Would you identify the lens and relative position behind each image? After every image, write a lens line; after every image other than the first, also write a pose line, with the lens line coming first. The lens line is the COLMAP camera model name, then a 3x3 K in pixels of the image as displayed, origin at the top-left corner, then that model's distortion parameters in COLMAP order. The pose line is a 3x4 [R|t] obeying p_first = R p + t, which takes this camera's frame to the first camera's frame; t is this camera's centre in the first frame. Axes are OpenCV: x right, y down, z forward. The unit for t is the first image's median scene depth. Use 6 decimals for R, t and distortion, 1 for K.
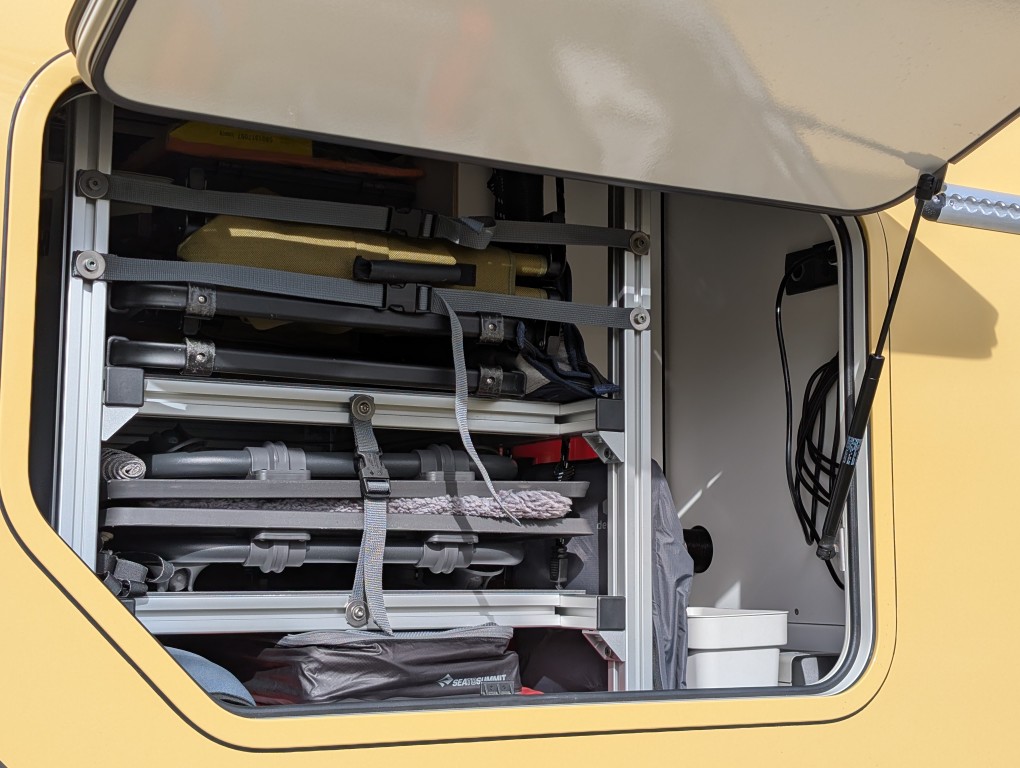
lens RADIAL K [[1653.4, 0, 529.6], [0, 1653.4, 381.7], [0, 0, 1]] dist [0.095644, -0.046959]
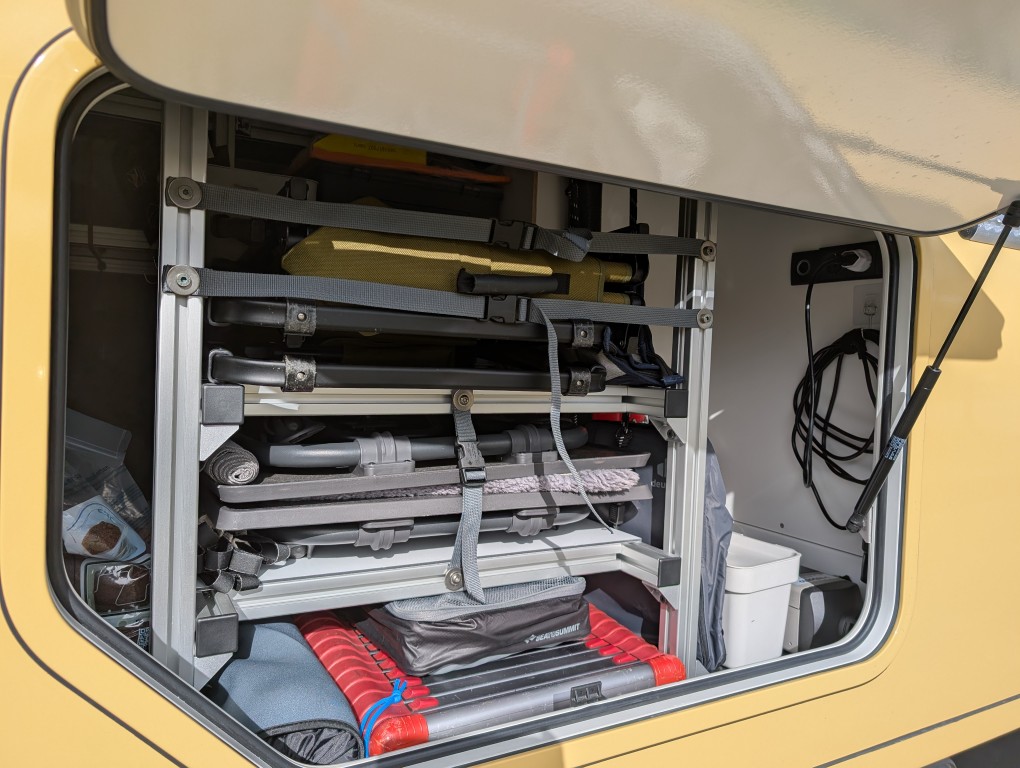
lens RADIAL K [[752.3, 0, 512.7], [0, 752.3, 386.7], [0, 0, 1]] dist [0.007457, -0.013532]
pose [[0.999133, 0.033023, -0.025350, -0.054338], [-0.028773, 0.987838, 0.152801, -0.071108], [0.030088, -0.151939, 0.987932, 0.499569]]
